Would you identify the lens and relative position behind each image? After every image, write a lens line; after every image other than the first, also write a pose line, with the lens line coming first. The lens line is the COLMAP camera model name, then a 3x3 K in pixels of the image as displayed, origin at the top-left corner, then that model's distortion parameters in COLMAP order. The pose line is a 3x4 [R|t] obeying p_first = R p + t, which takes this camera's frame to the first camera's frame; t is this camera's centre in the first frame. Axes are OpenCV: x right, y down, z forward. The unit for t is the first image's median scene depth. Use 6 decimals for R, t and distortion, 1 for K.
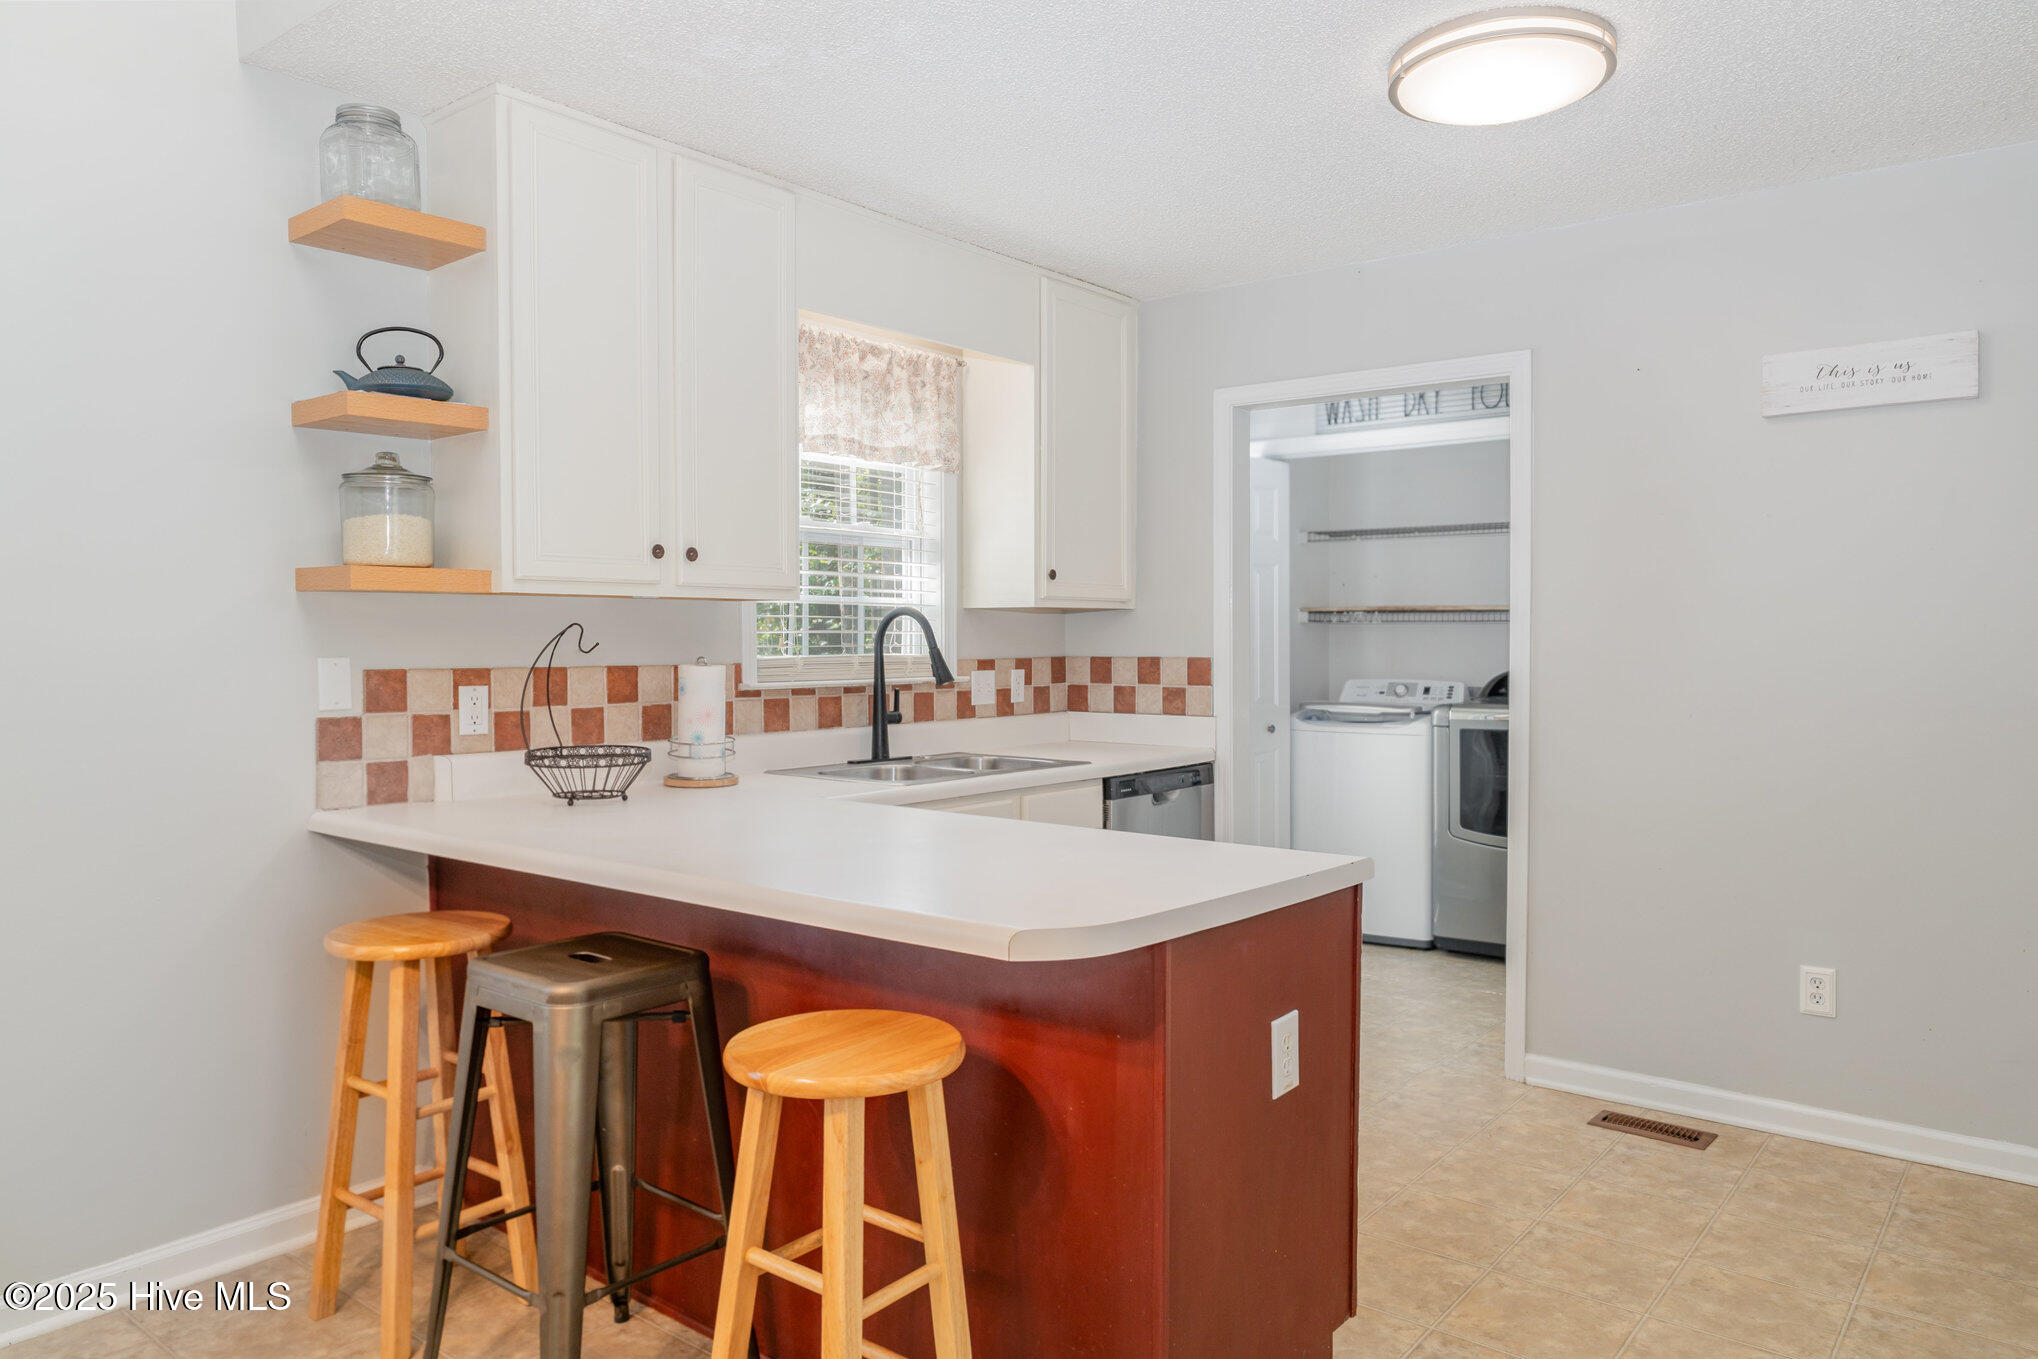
lens RADIAL K [[1363.7, 0, 1024.7], [0, 1363.7, 685.2], [0, 0, 1]] dist [0.006087, 0.000905]
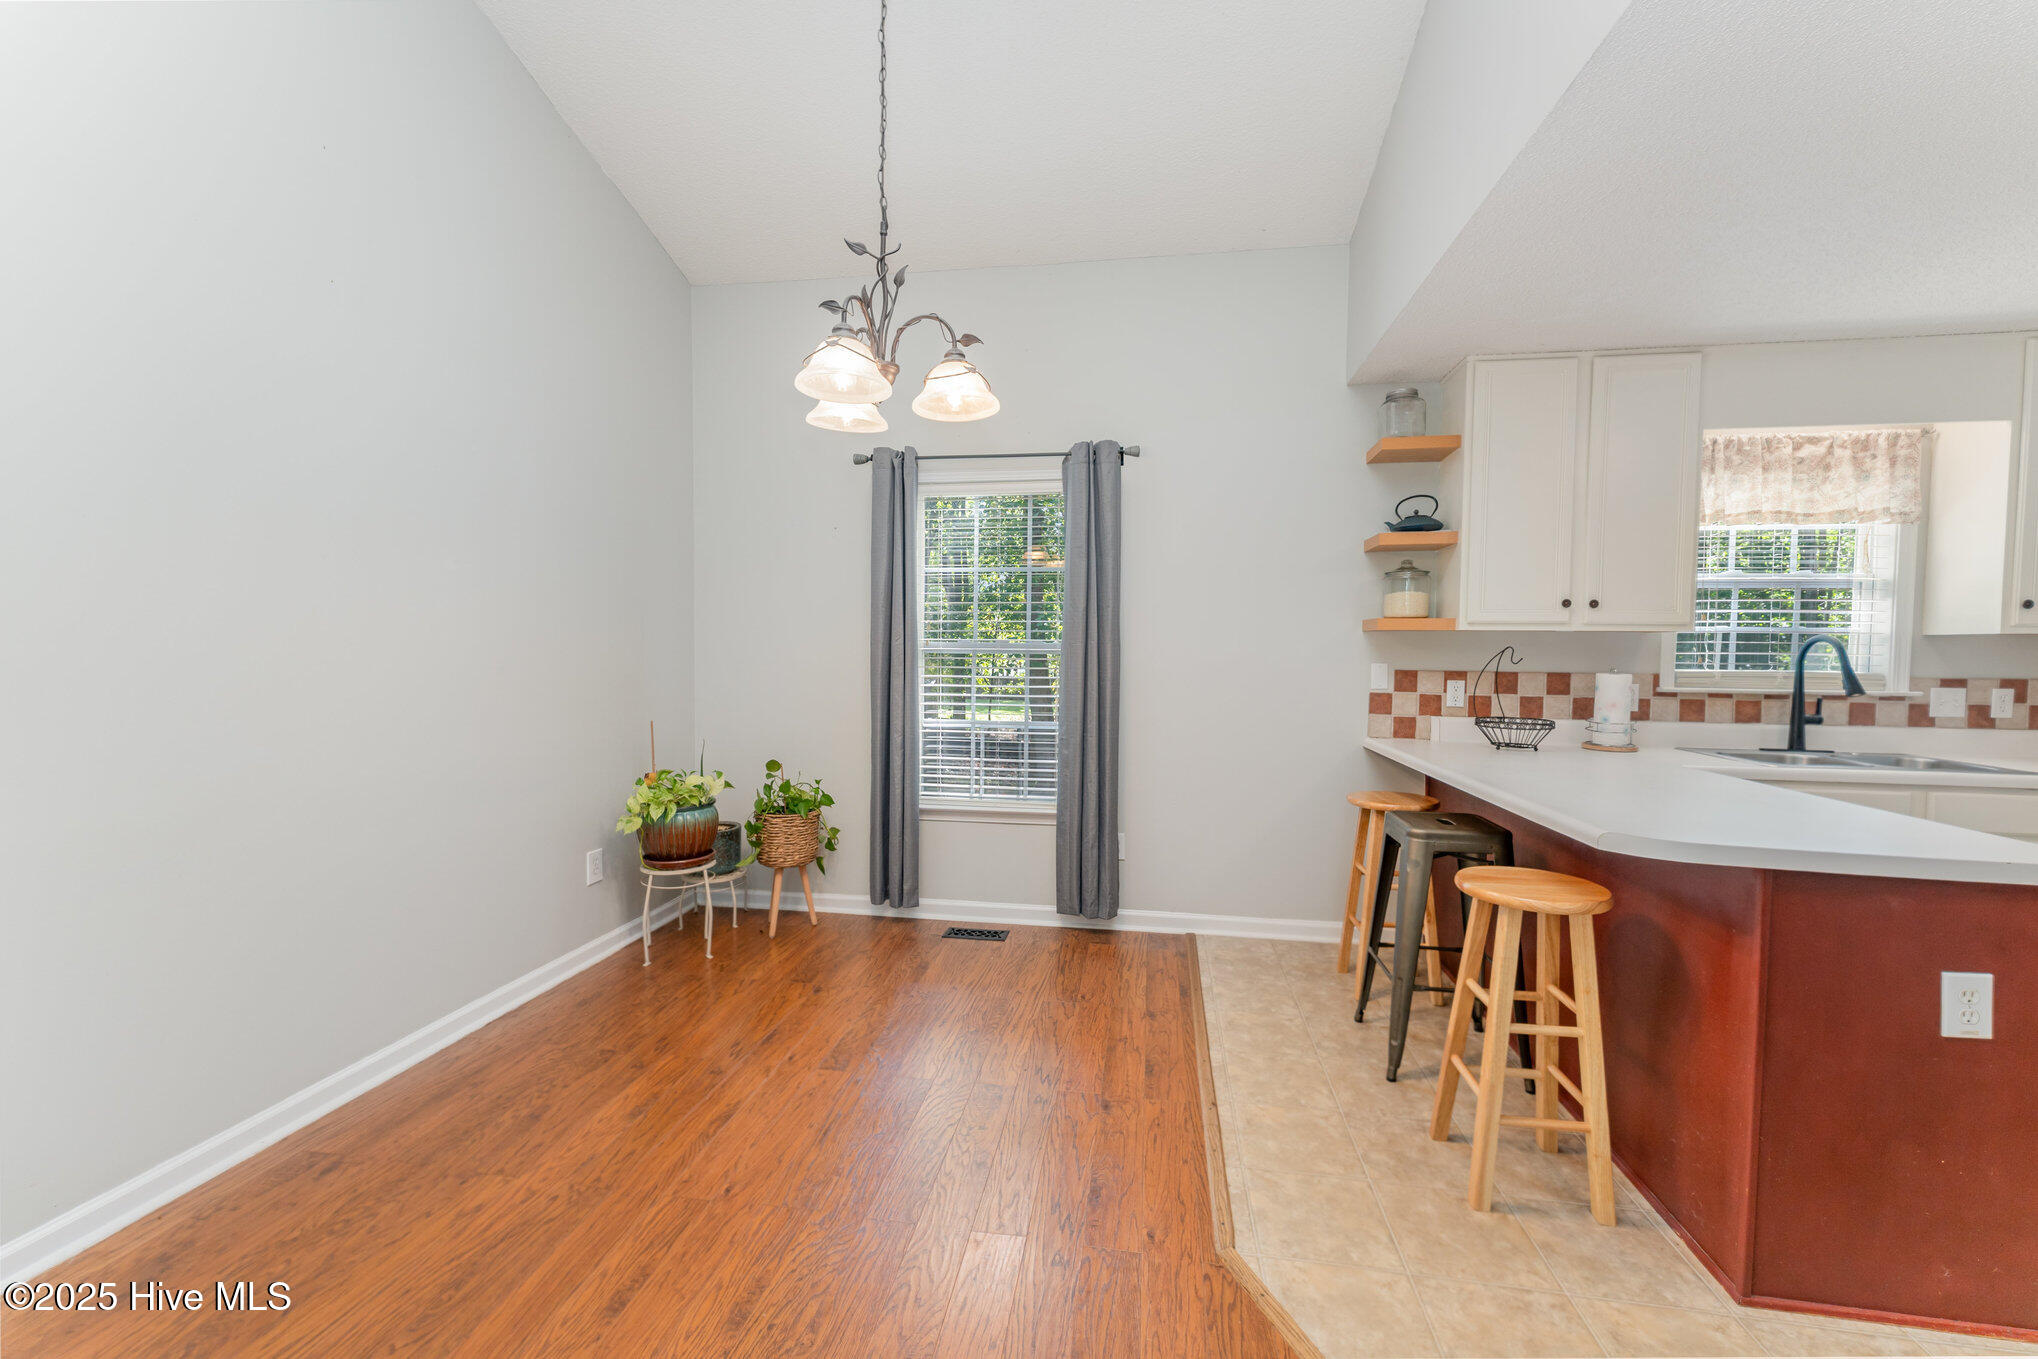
lens RADIAL K [[828.6, 0, 1020.5], [0, 828.6, 675.3], [0, 0, 1]] dist [-0.000260, -0.000156]
pose [[0.486552, 0.032410, -0.873050, 0.262353], [-0.041718, 0.999034, 0.013837, 0.002477], [0.872655, 0.029689, 0.487434, -0.058623]]
